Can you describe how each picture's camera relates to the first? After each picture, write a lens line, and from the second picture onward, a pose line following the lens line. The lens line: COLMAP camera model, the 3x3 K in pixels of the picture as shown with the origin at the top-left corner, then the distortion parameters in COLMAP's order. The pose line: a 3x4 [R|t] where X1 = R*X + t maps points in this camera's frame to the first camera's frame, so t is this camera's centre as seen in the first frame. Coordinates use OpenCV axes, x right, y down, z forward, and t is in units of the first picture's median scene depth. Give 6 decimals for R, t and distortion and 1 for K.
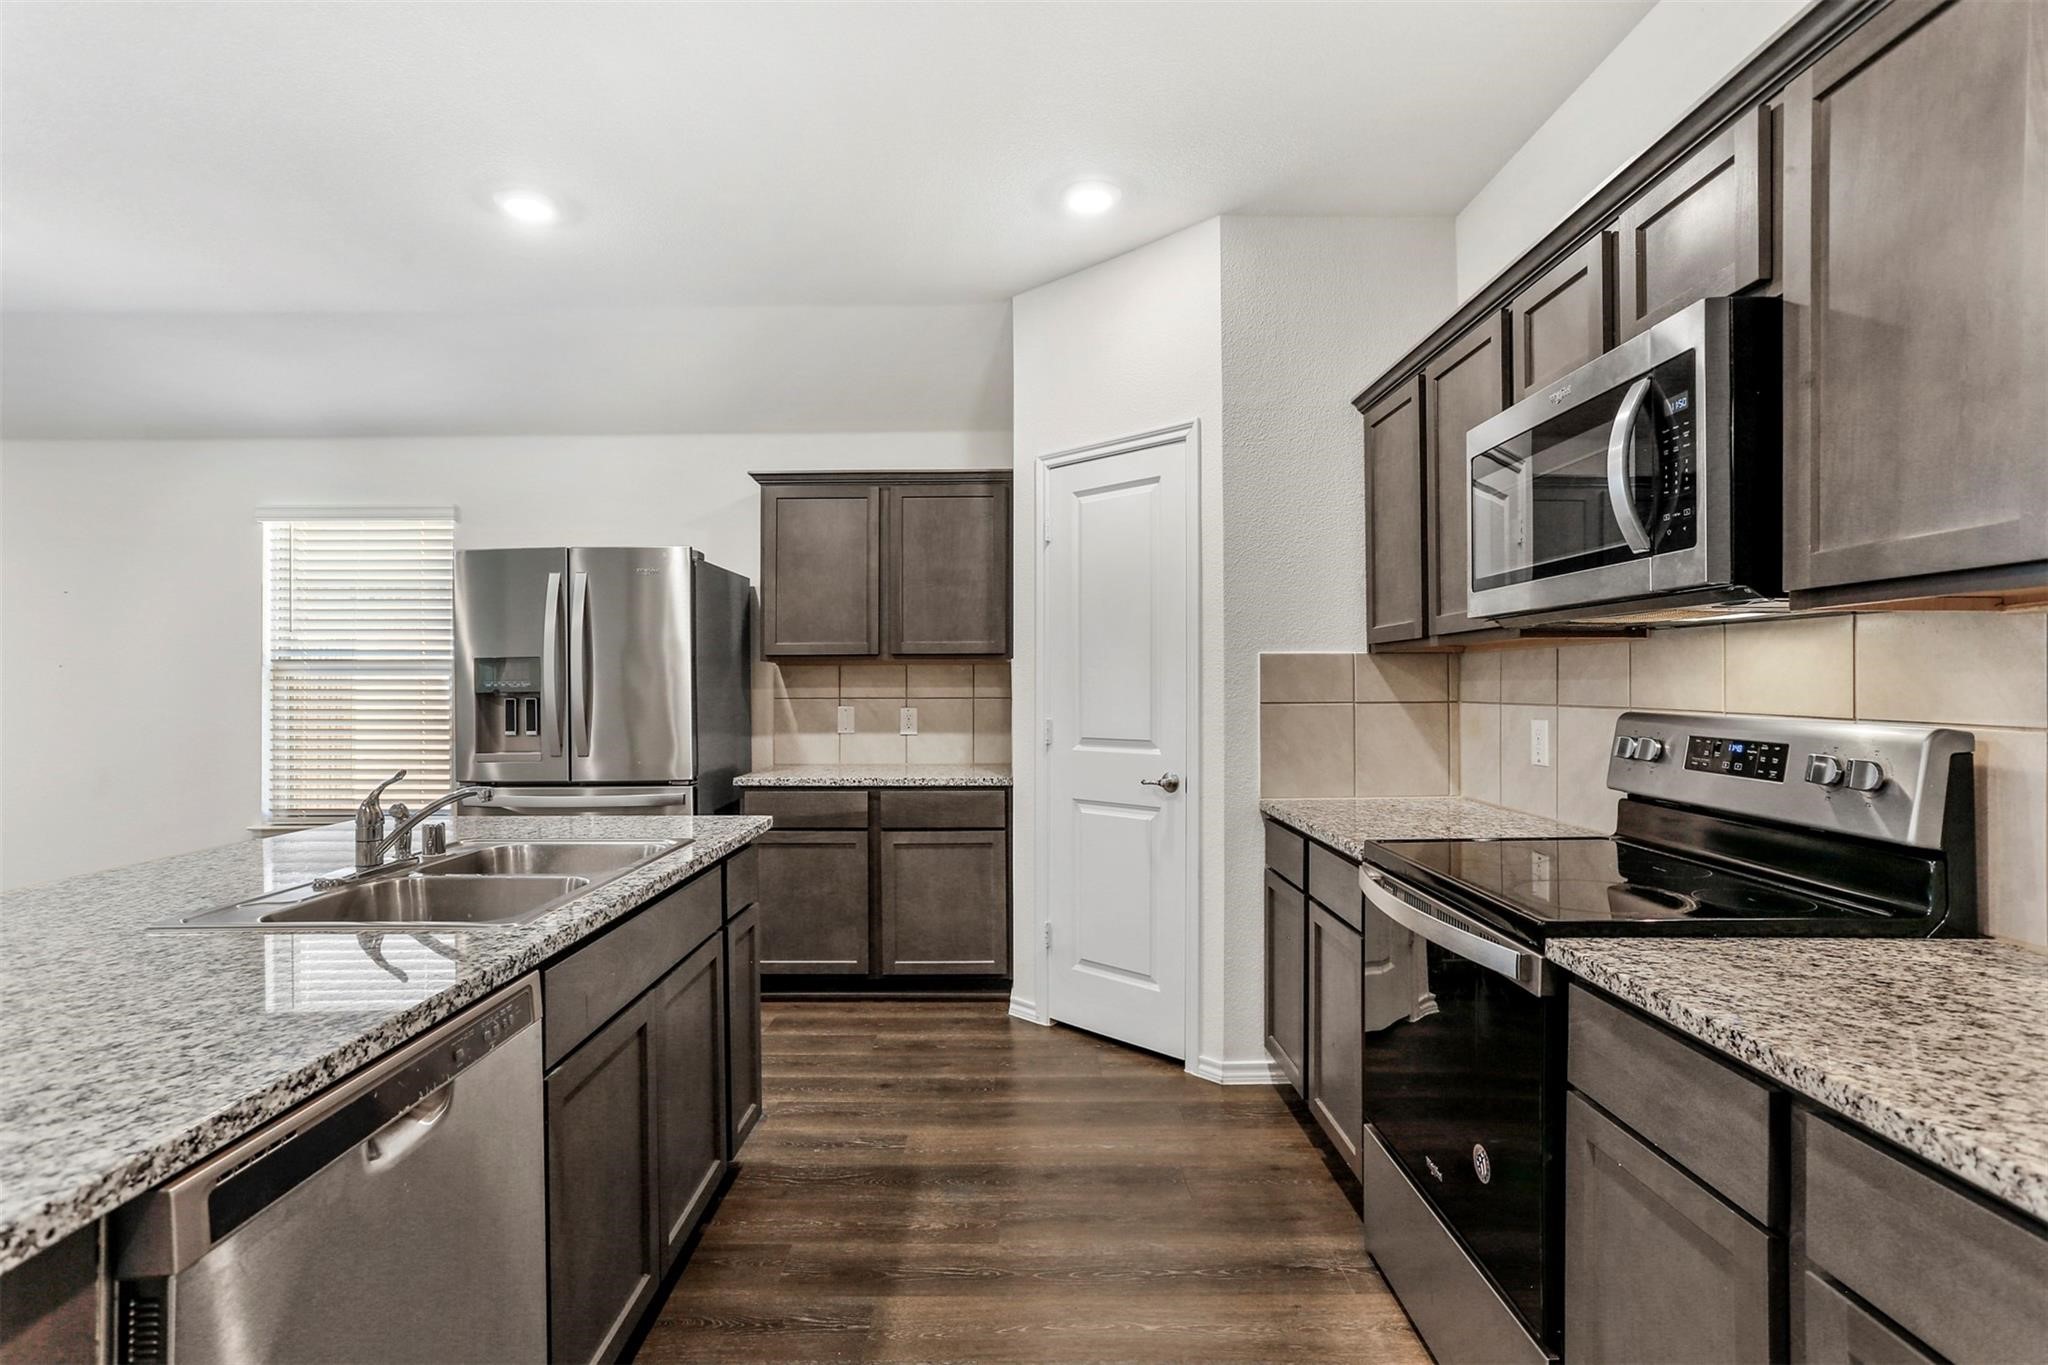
lens RADIAL K [[993.2, 0, 1017.2], [0, 993.2, 677.6], [0, 0, 1]] dist [-0.028486, 0.017506]
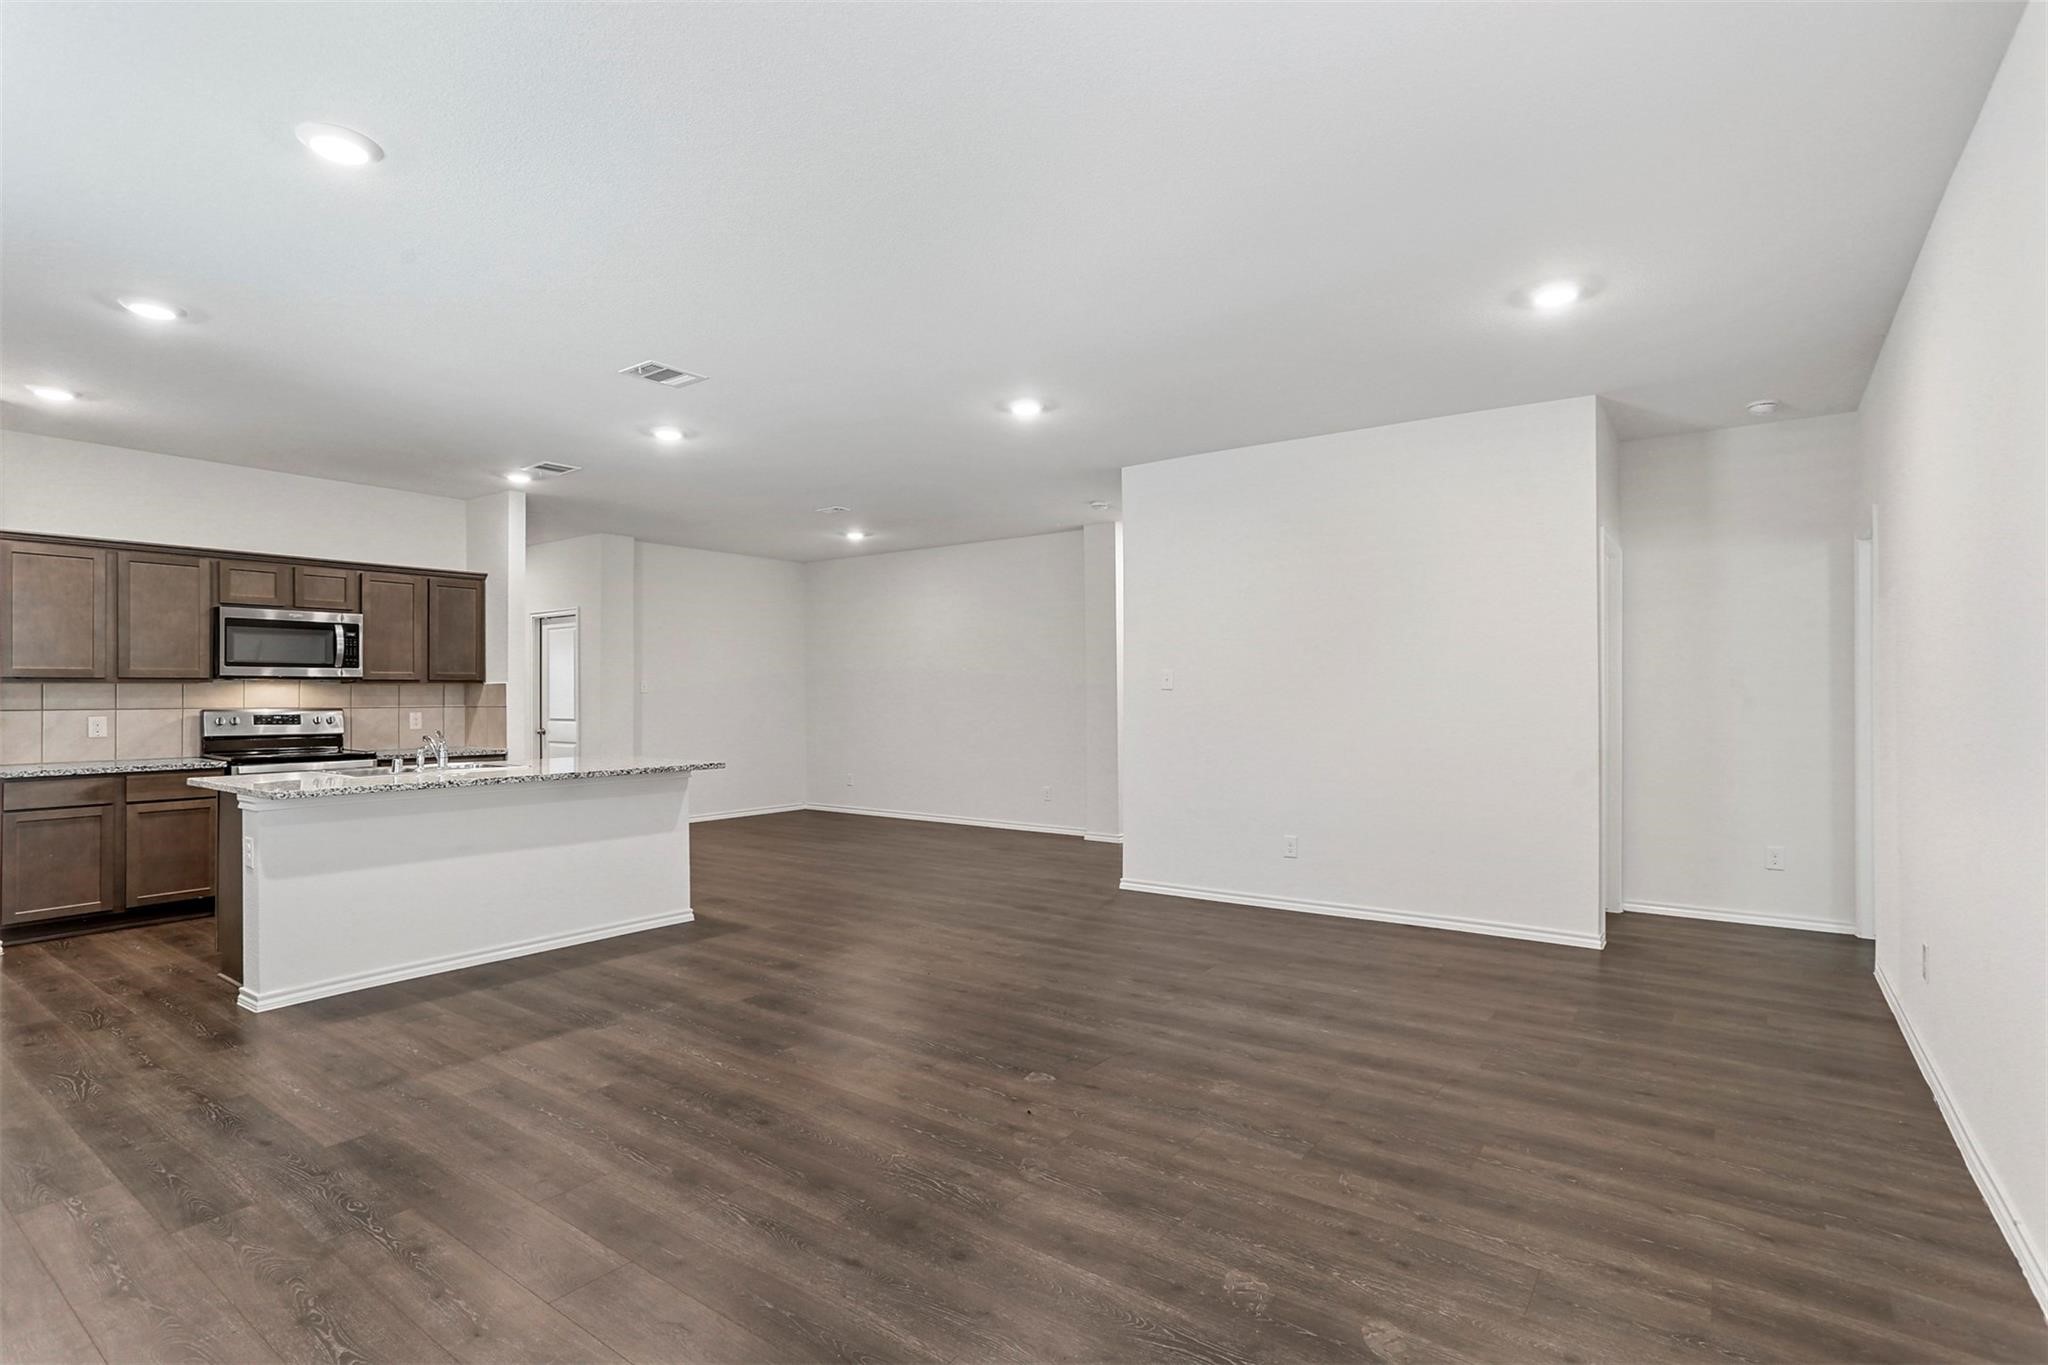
lens RADIAL K [[993.2, 0, 1024.4], [0, 993.2, 686.4], [0, 0, 1]] dist [-0.028486, 0.017506]
pose [[-0.806012, 0.009971, 0.591816, -1.718702], [0.000527, 0.999870, -0.016128, 0.009344], [-0.591899, -0.012688, -0.805912, 1.098047]]
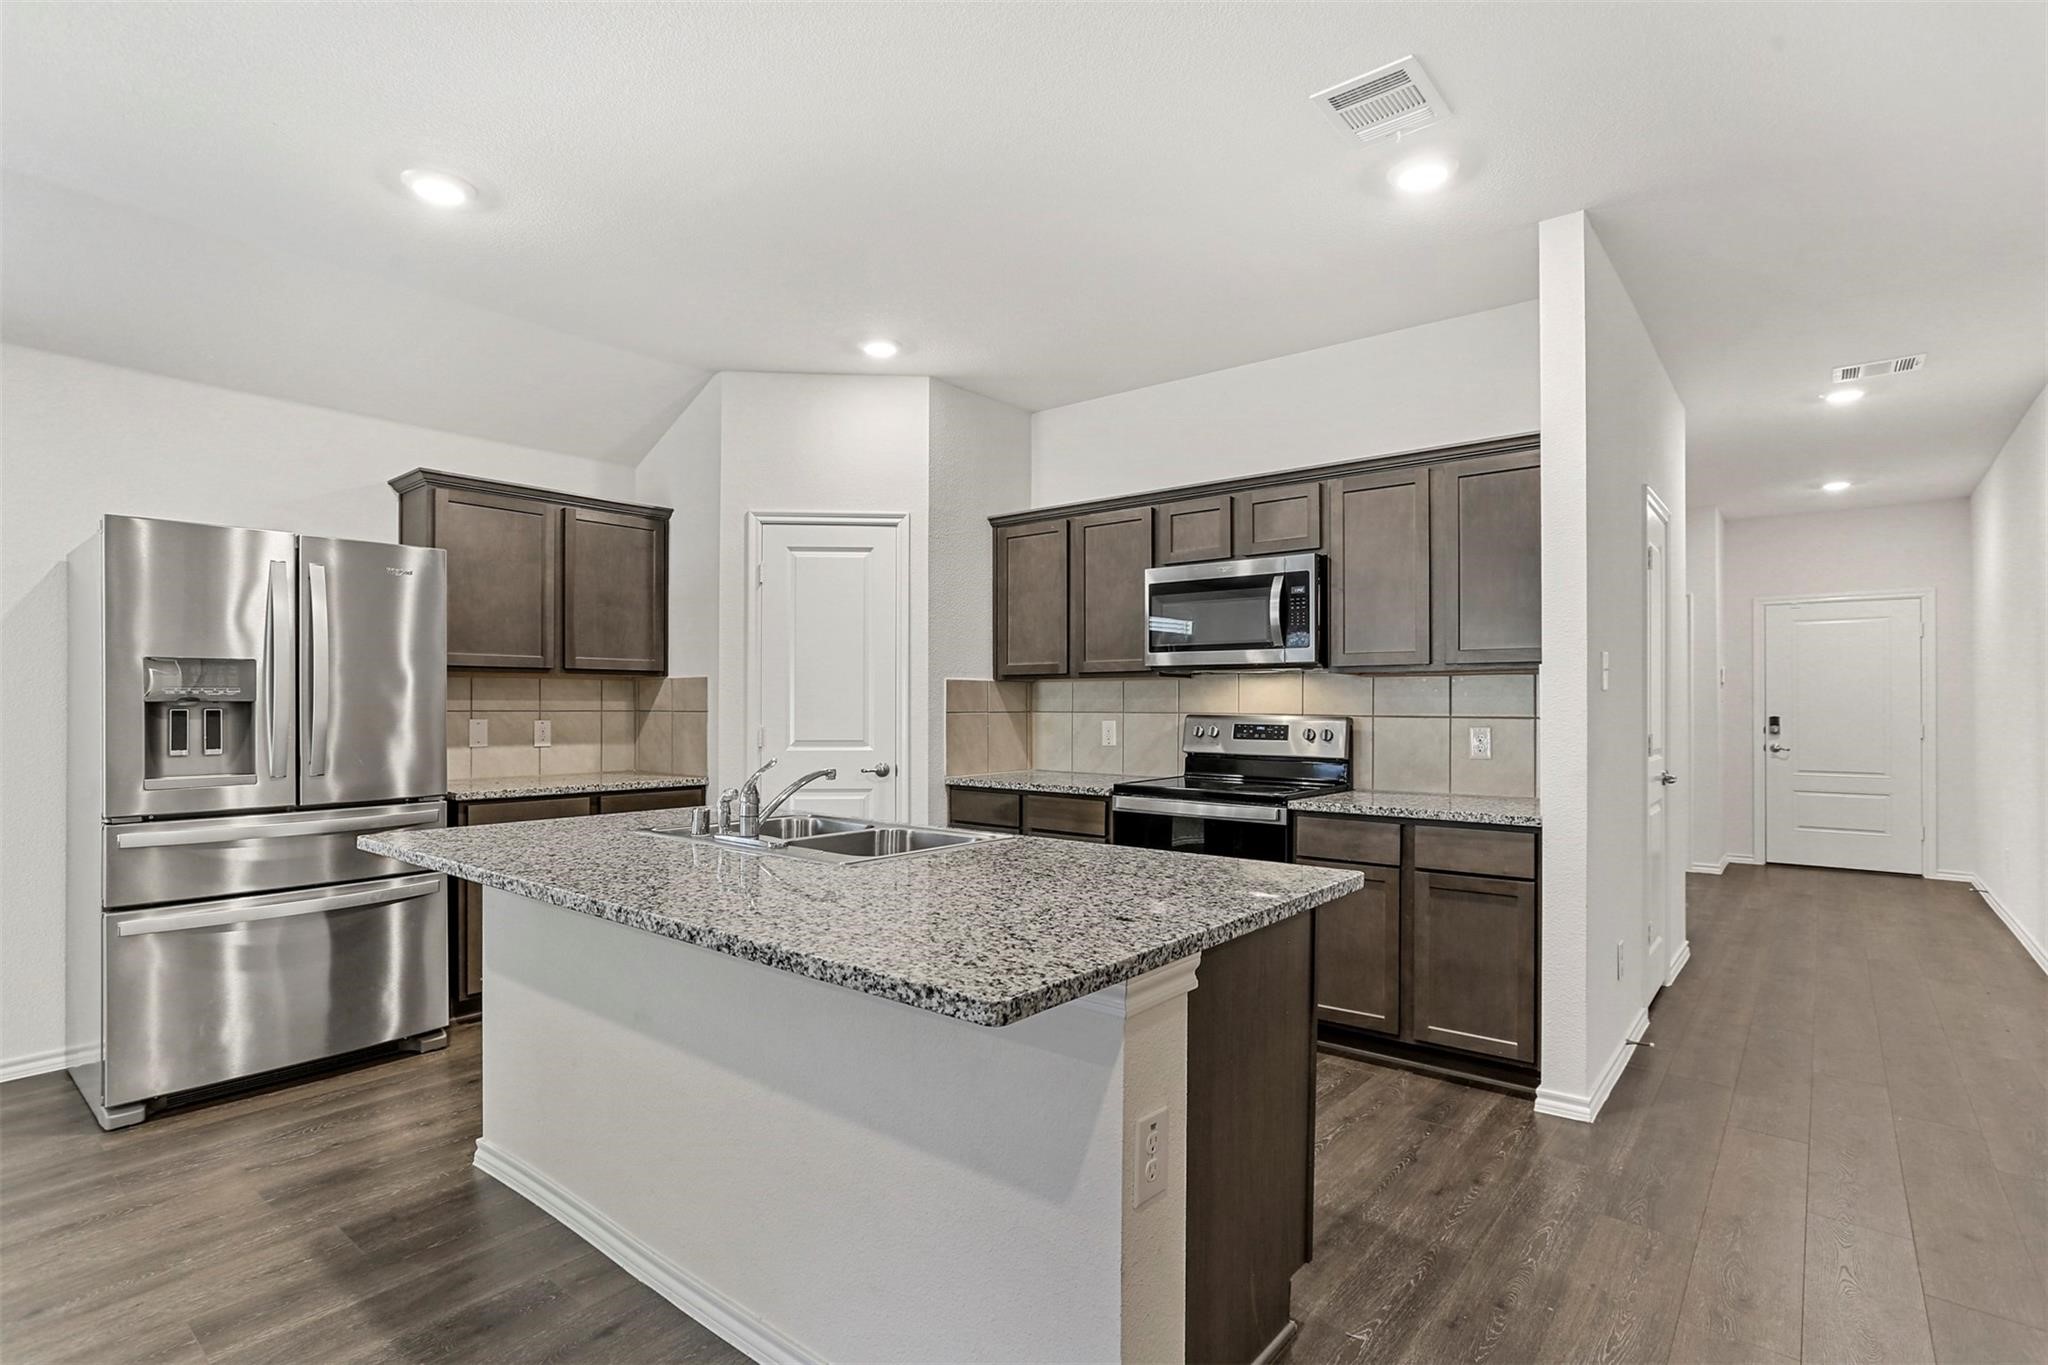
lens RADIAL K [[993.2, 0, 1018.1], [0, 993.2, 702.4], [0, 0, 1]] dist [-0.028486, 0.017506]
pose [[0.638694, 0.007456, 0.769425, -0.704538], [-0.010664, 0.999943, -0.000838, 0.009175], [-0.769387, -0.007669, 0.638737, -0.031784]]
